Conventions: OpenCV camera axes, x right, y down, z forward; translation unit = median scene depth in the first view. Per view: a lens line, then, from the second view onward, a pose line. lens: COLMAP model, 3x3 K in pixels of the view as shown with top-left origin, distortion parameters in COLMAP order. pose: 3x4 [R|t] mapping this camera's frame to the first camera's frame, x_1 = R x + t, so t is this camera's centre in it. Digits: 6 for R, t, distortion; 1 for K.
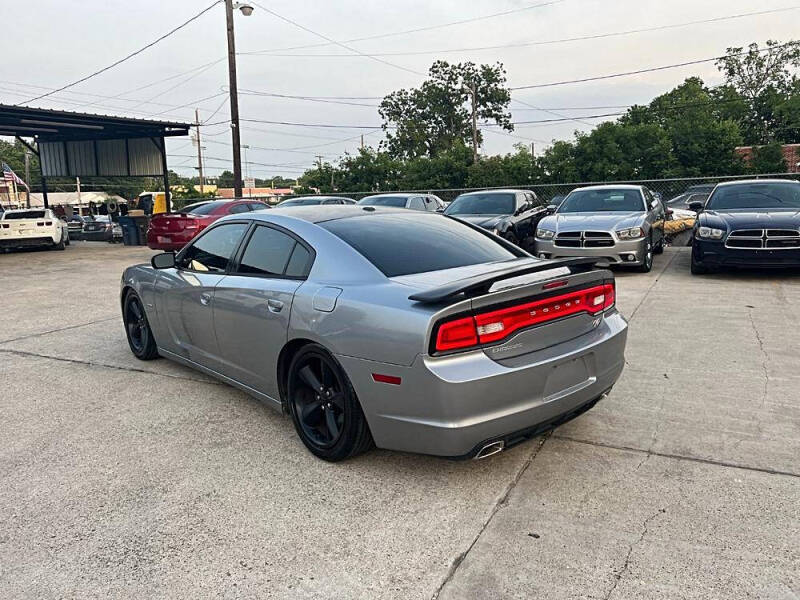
lens RADIAL K [[597.3, 0, 409.4], [0, 597.3, 302.1], [0, 0, 1]] dist [0.051978, -0.058660]
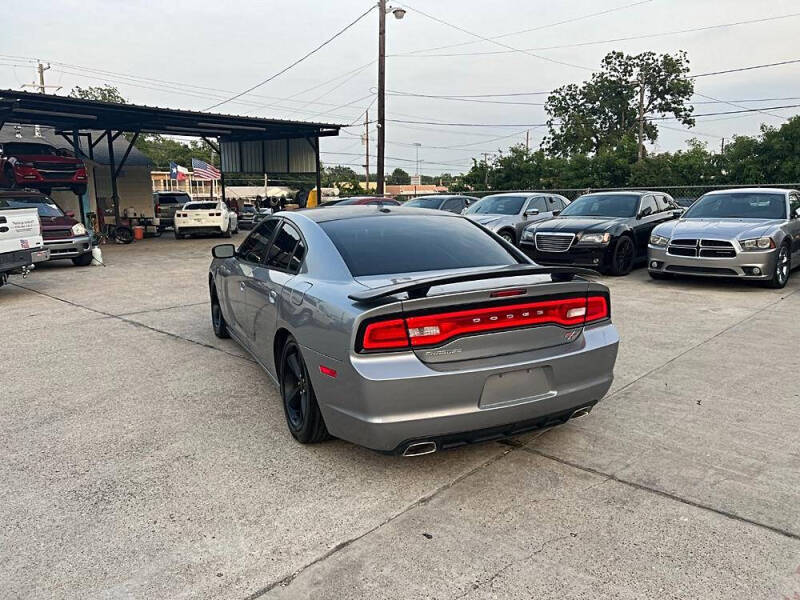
lens RADIAL K [[597.3, 0, 406.5], [0, 597.3, 310.5], [0, 0, 1]] dist [0.051978, -0.058660]
pose [[0.961271, 0.070963, -0.266312, 0.208984], [-0.066313, 0.997449, 0.026425, -0.009112], [0.267507, -0.007742, 0.963525, 0.005057]]
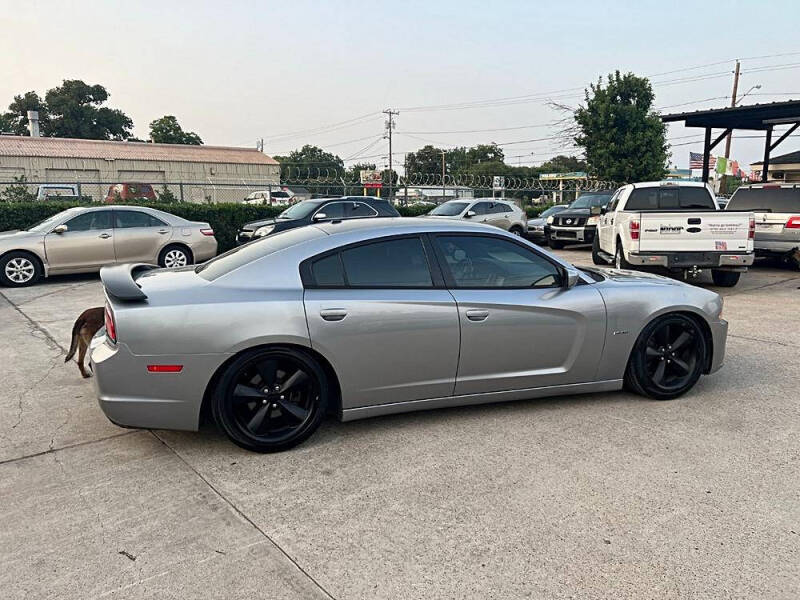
lens RADIAL K [[597.3, 0, 404.5], [0, 597.3, 306.0], [0, 0, 1]] dist [0.051978, -0.058660]
pose [[-0.392012, 0.194610, -0.899141, 0.703038], [-0.155802, 0.949206, 0.273374, -0.261632], [0.906671, 0.247254, -0.341779, 1.224021]]
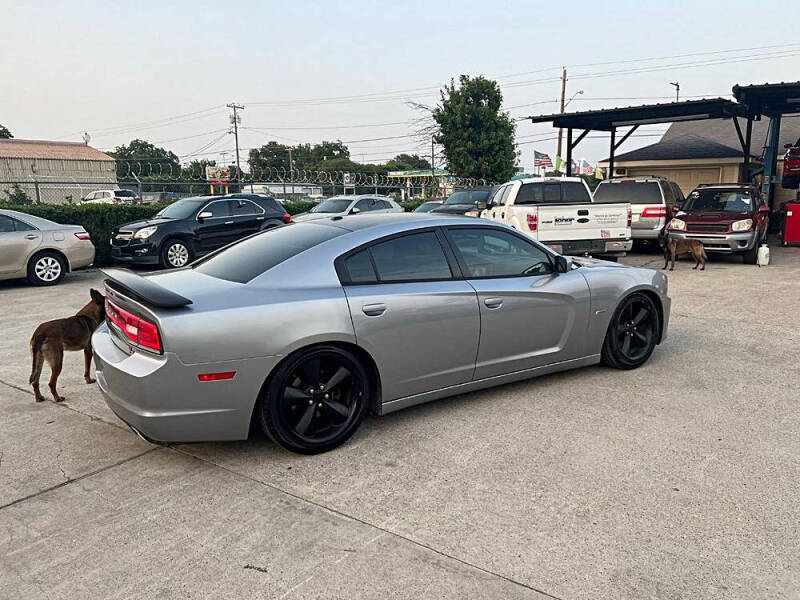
lens RADIAL K [[597.3, 0, 406.4], [0, 597.3, 311.8], [0, 0, 1]] dist [0.051978, -0.058660]
pose [[-0.145169, 0.223409, -0.963854, 0.781613], [-0.163454, 0.955372, 0.246062, -0.224499], [0.975812, 0.193267, -0.102173, 1.020450]]
